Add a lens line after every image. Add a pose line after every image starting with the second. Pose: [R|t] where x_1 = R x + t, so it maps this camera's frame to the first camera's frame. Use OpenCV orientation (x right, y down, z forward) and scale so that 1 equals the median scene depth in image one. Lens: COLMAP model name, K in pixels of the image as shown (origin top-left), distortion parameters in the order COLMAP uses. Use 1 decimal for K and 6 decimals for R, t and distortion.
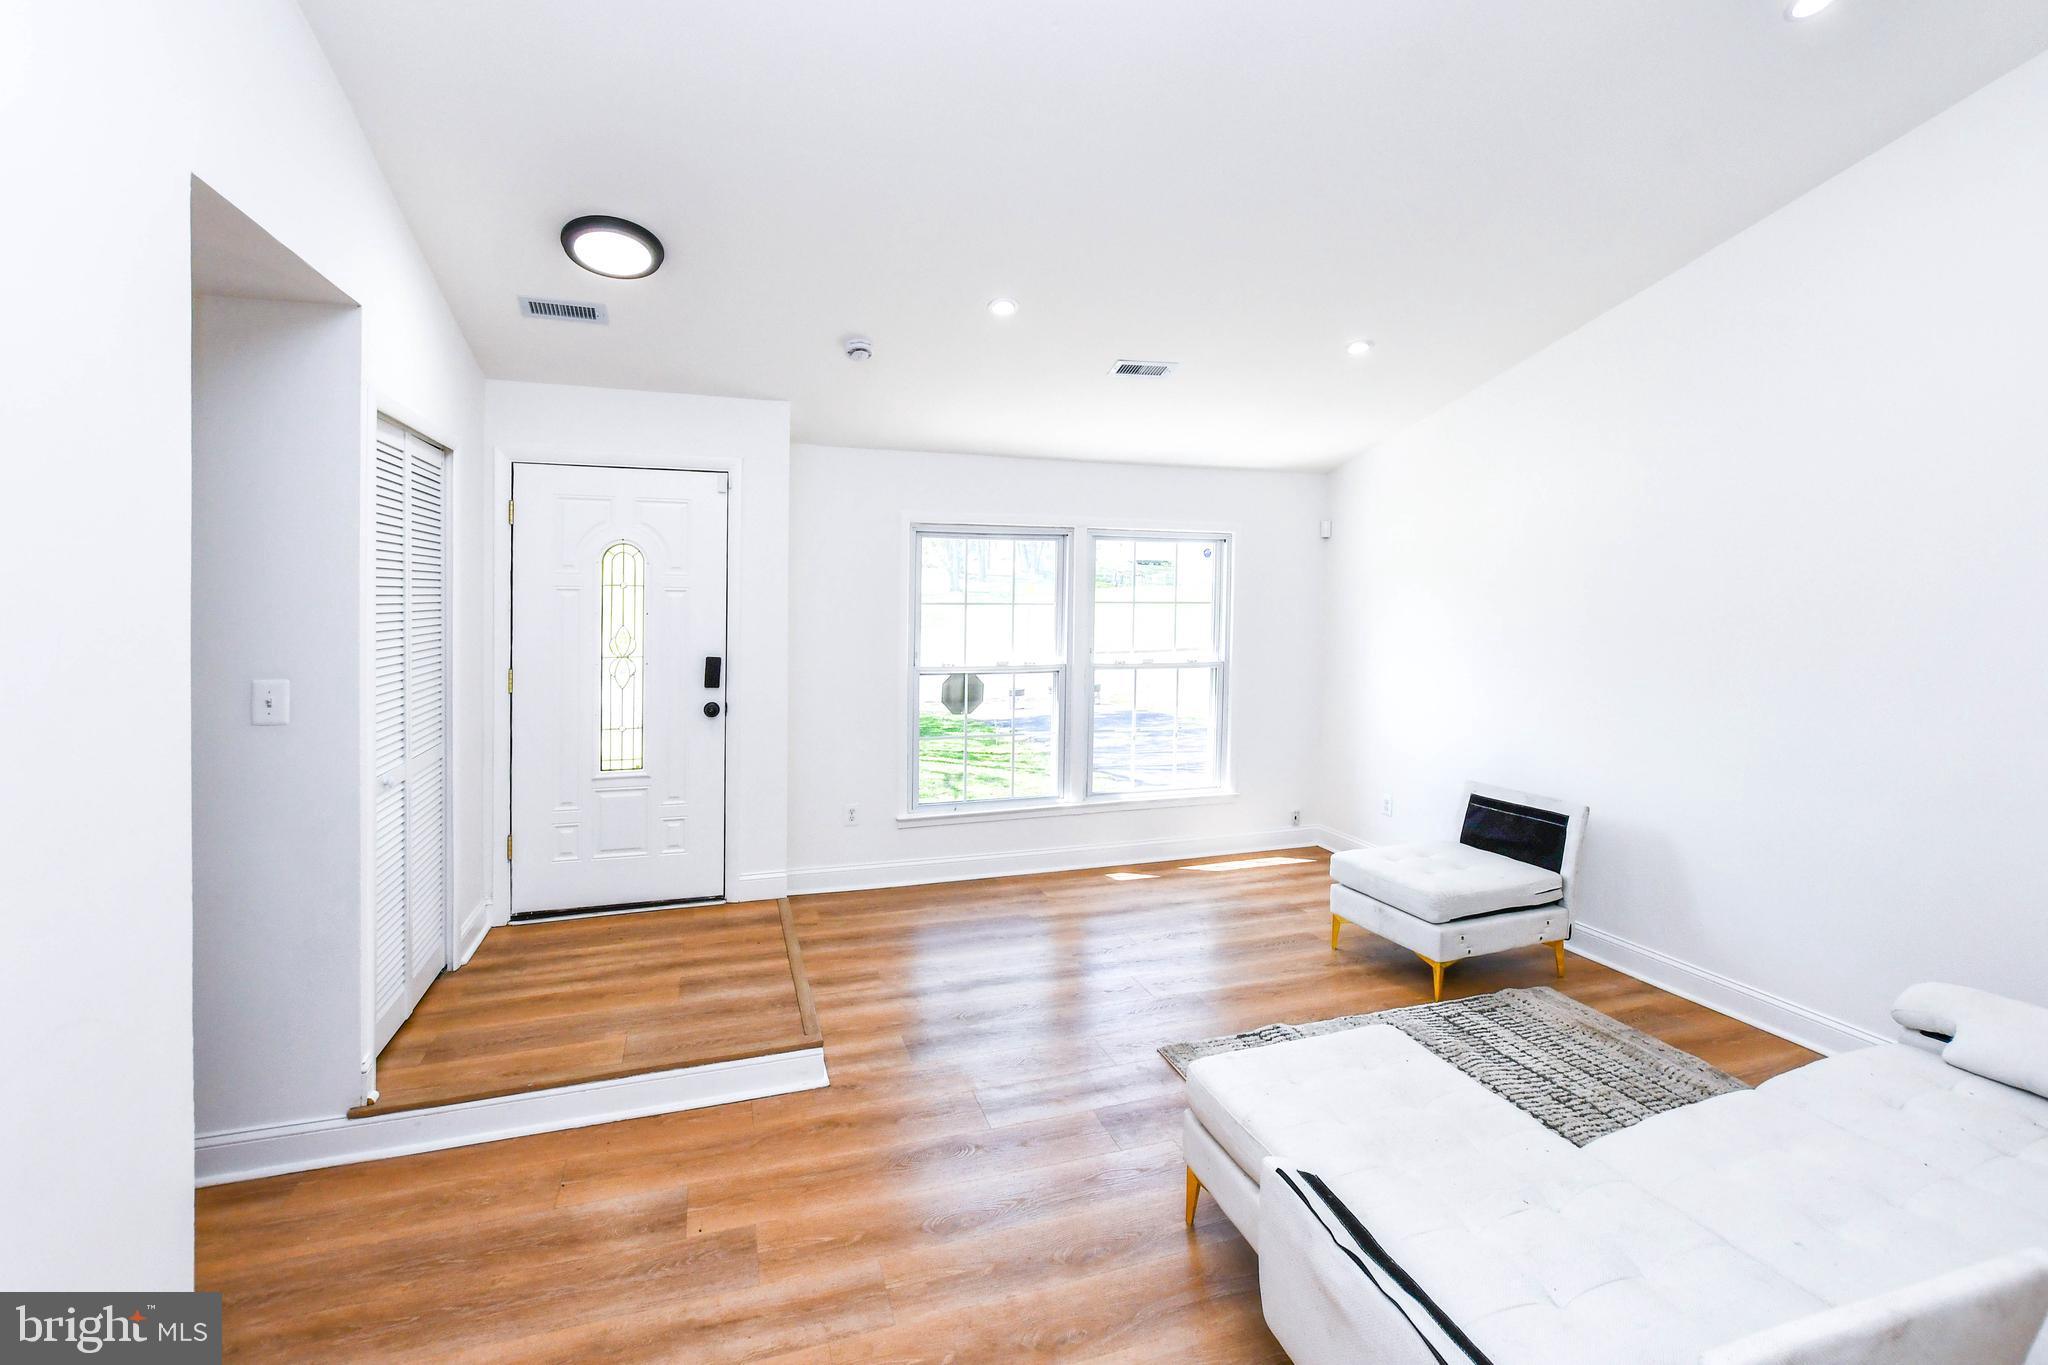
lens RADIAL K [[919.8, 0, 1020.7], [0, 919.8, 613.2], [0, 0, 1]] dist [-0.004517, 0.000796]
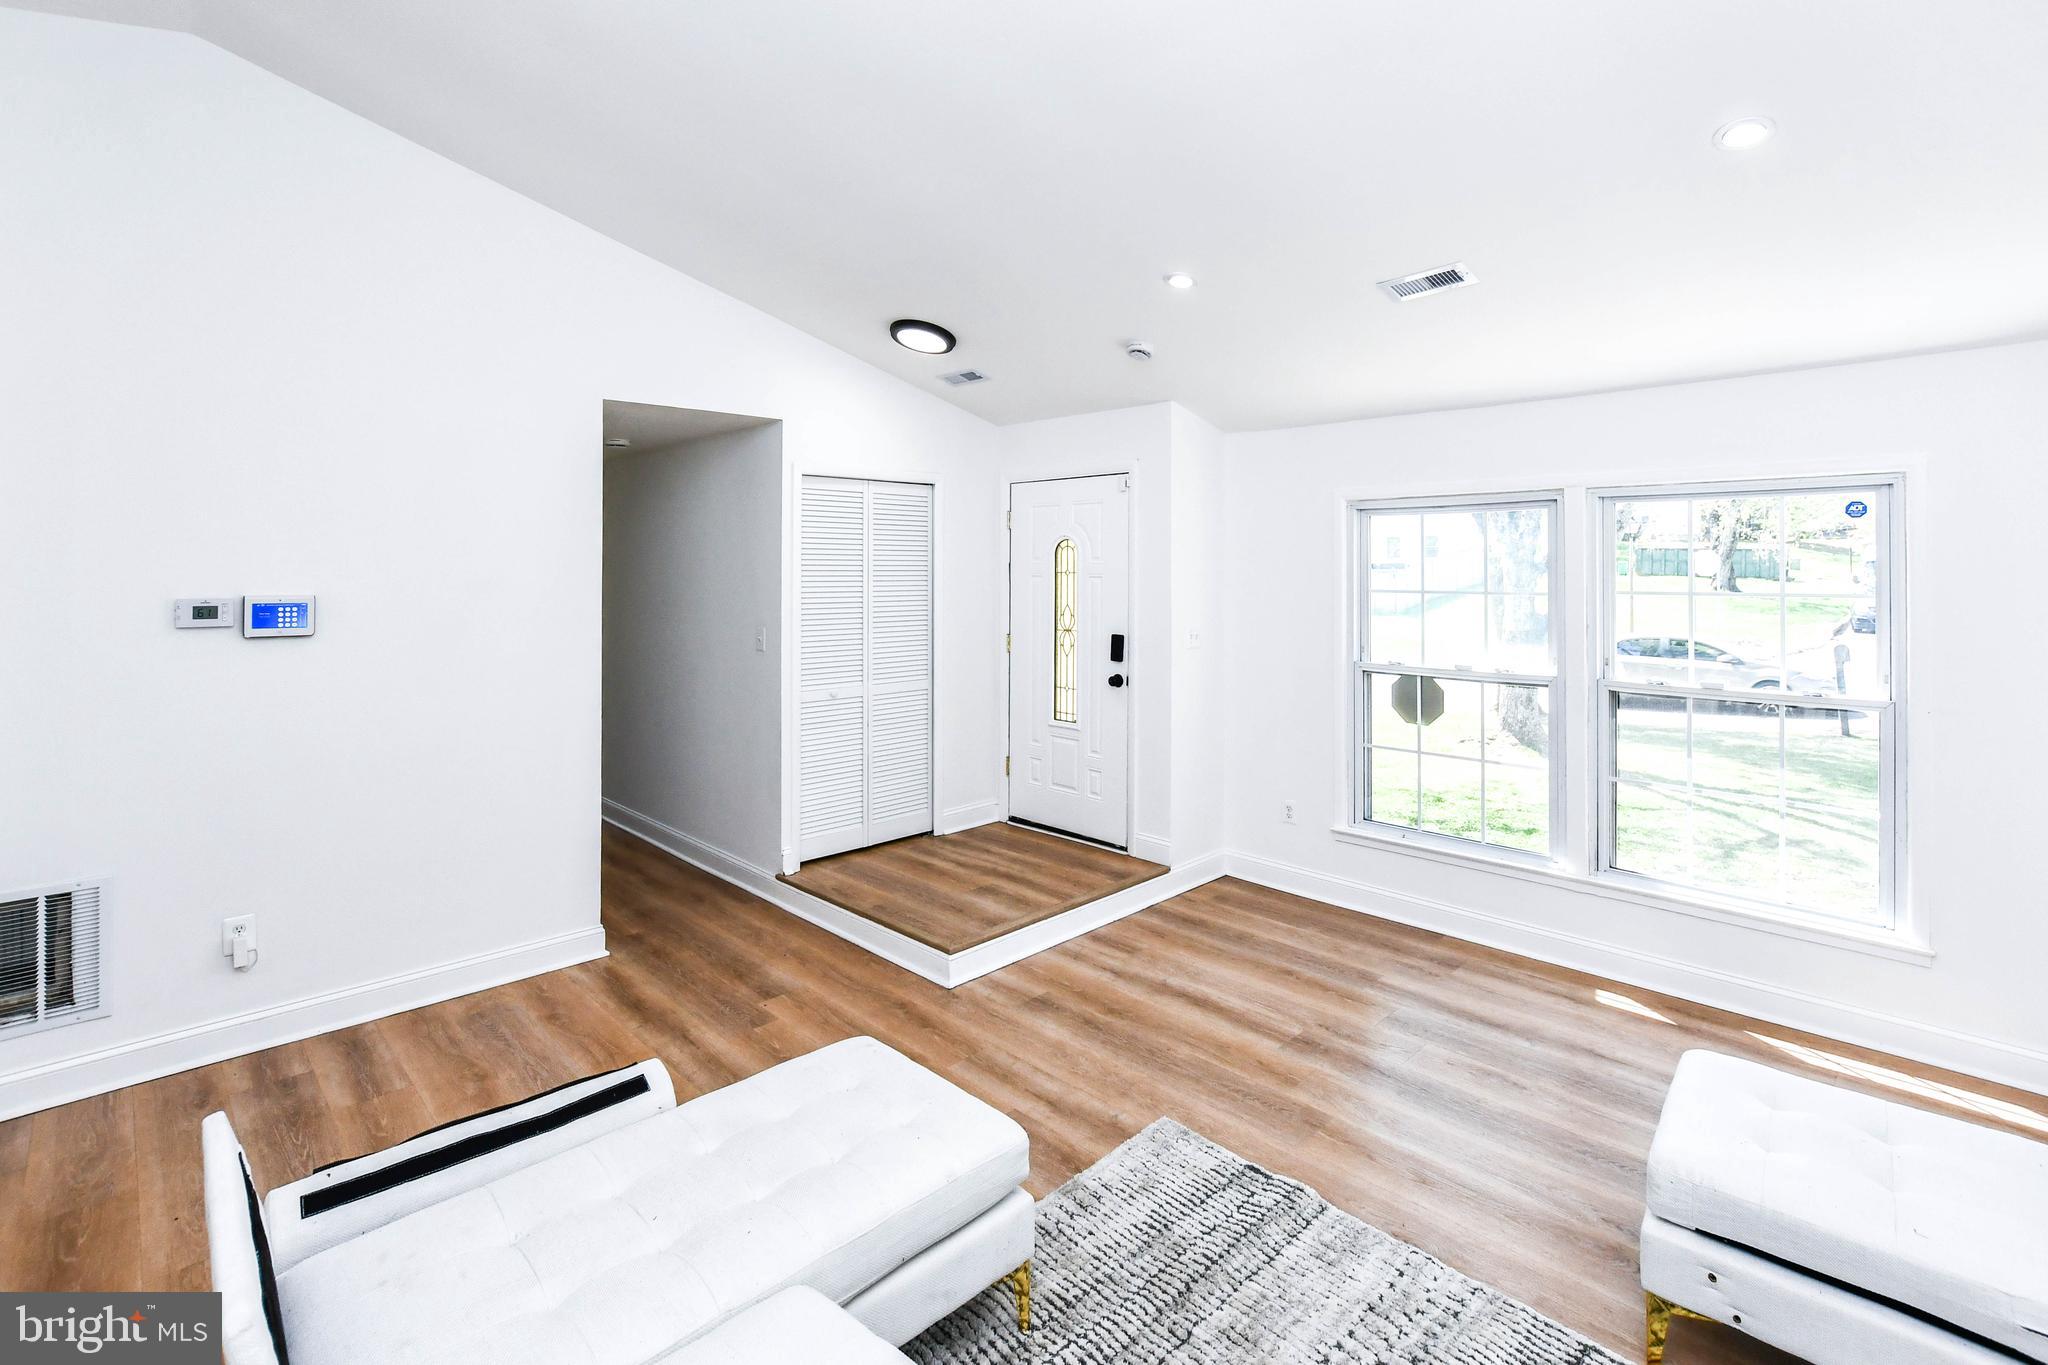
lens RADIAL K [[951.7, 0, 1024.6], [0, 951.7, 551.9], [0, 0, 1]] dist [-0.001447, 0.000958]
pose [[0.437360, -0.022707, -0.899000, 0.687619], [-0.015975, 0.999327, -0.033013, -0.014751], [0.899145, 0.028800, 0.436703, 0.370891]]
